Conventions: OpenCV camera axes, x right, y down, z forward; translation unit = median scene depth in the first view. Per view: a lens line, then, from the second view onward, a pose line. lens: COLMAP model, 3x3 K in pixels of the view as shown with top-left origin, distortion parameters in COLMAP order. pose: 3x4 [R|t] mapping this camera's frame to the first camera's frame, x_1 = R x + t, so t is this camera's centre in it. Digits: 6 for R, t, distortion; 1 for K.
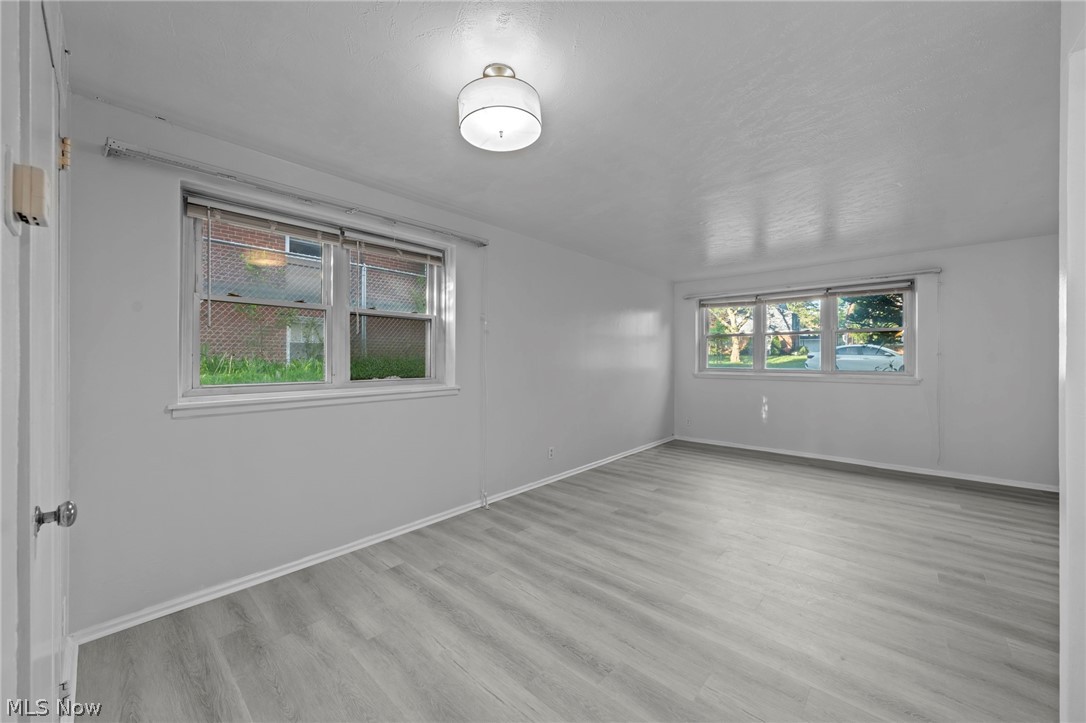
lens RADIAL K [[401.7, 0, 543.0], [0, 401.7, 361.5], [0, 0, 1]] dist [-0.000845, -0.000064]
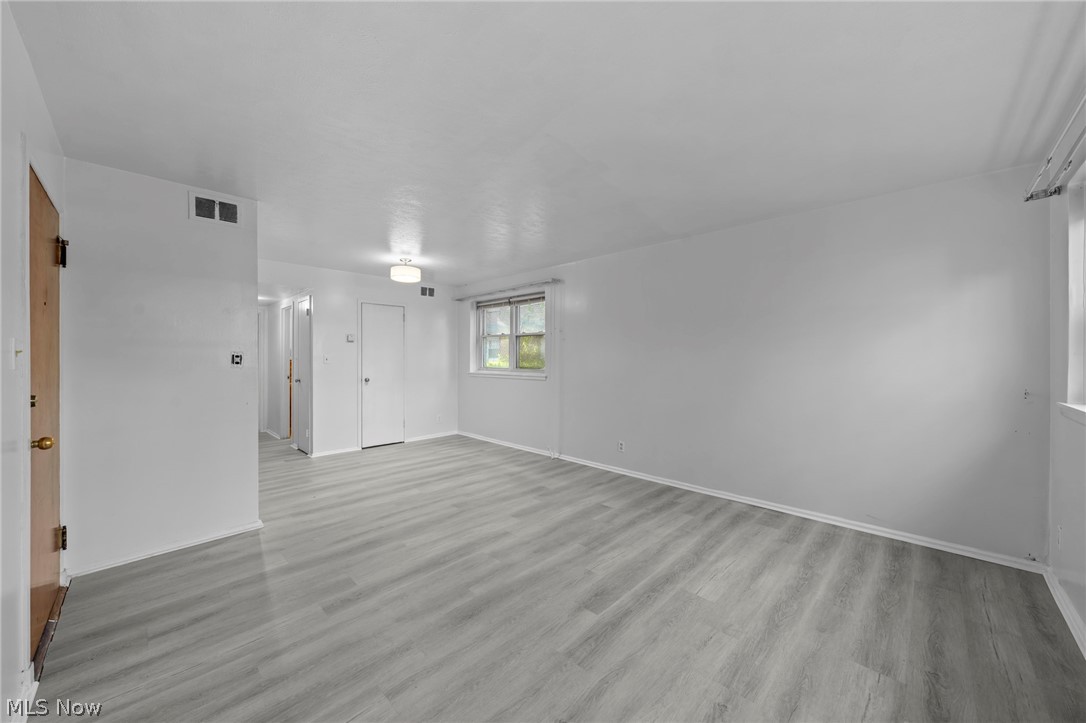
lens RADIAL K [[395.9, 0, 550.2], [0, 395.9, 358.8], [0, 0, 1]] dist [0.000149, 0.000028]
pose [[-0.024114, 0.004055, -0.999701, 1.361710], [-0.009899, 0.999942, 0.004295, -0.012011], [0.999660, 0.010000, -0.024073, 1.049375]]
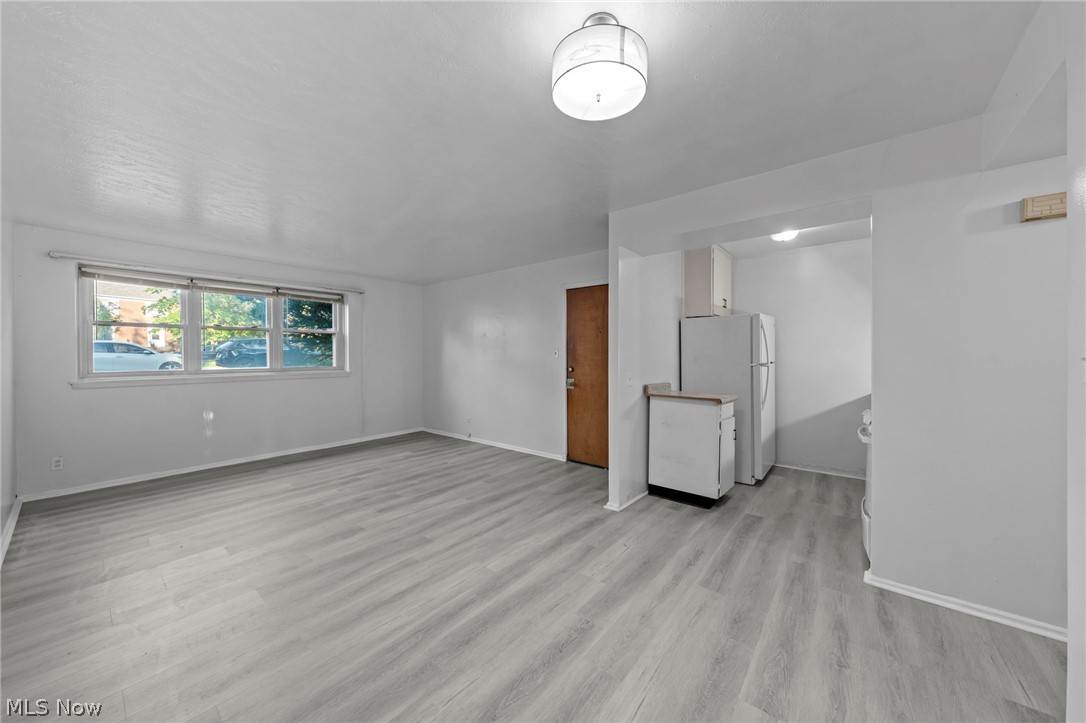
lens RADIAL K [[382.6, 0, 546.4], [0, 382.6, 360.1], [0, 0, 1]] dist [-0.000395, -0.000038]
pose [[-0.055366, -0.013895, 0.998369, -0.460783], [0.012155, 0.999820, 0.014589, -0.006683], [-0.998392, 0.012943, -0.055187, 0.575411]]
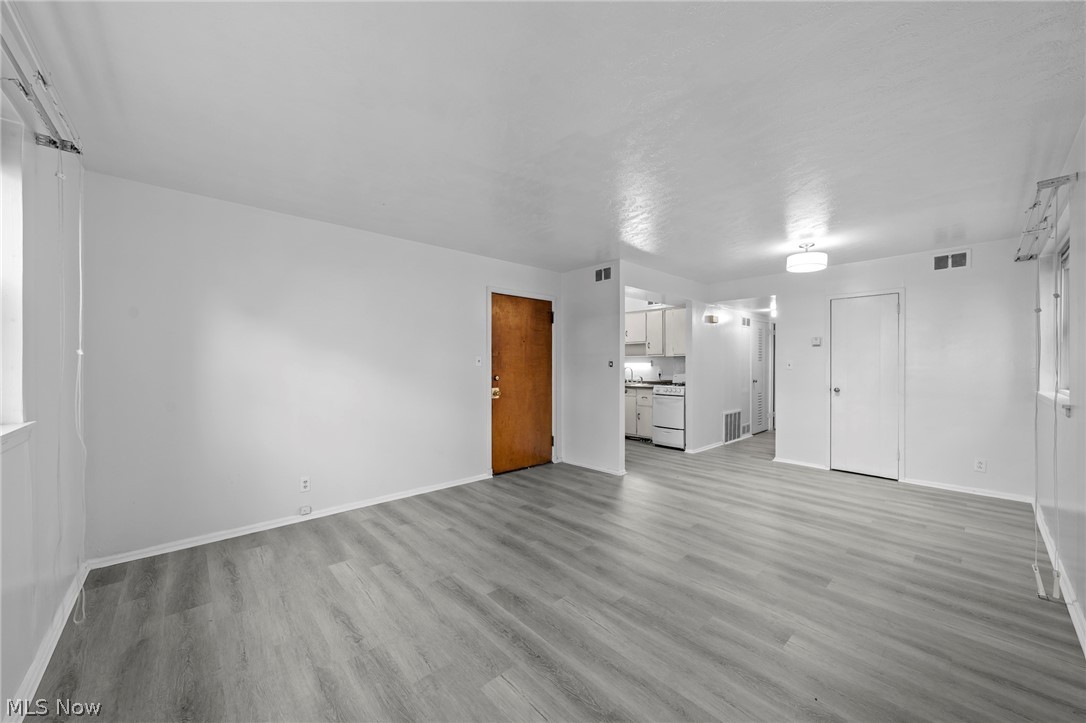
lens RADIAL K [[401.7, 0, 543.0], [0, 401.7, 361.5], [0, 0, 1]] dist [-0.000845, -0.000064]
pose [[-0.995522, -0.001519, 0.094522, 0.614812], [-0.000998, 0.999984, 0.005555, -0.015760], [-0.094529, 0.005436, -0.995507, 1.759089]]
